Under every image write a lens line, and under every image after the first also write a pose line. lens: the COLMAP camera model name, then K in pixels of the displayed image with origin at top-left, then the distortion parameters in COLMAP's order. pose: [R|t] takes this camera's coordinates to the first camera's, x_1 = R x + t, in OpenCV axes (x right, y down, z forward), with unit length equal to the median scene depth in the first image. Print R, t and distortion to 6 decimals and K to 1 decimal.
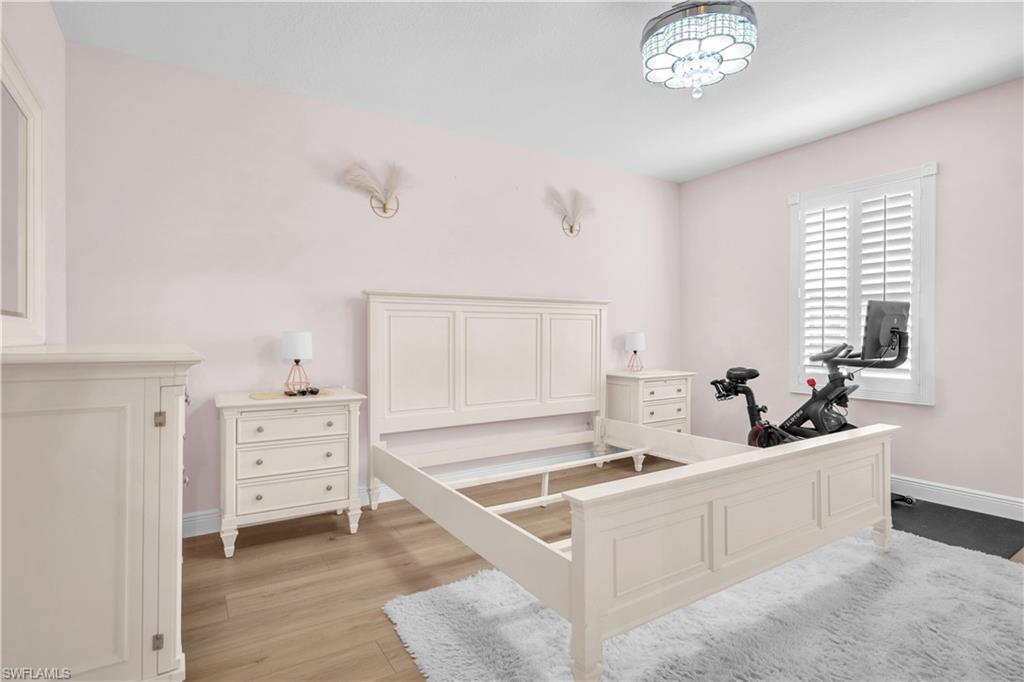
lens RADIAL K [[517.2, 0, 516.3], [0, 517.2, 335.5], [0, 0, 1]] dist [0.000137, 0.000209]
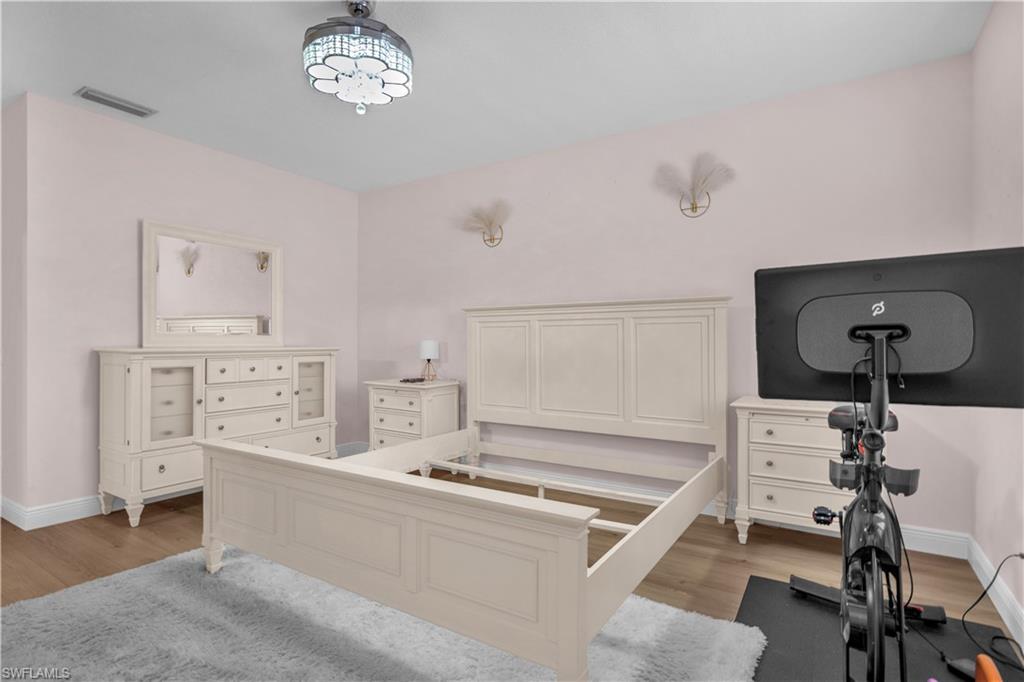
lens RADIAL K [[491.5, 0, 514.5], [0, 491.5, 341.3], [0, 0, 1]] dist [-0.001155, -0.000067]
pose [[0.424463, 0.000715, -0.905445, 0.687481], [-0.001022, 0.999999, 0.000311, -0.003035], [0.905445, 0.000793, 0.424463, 0.454851]]
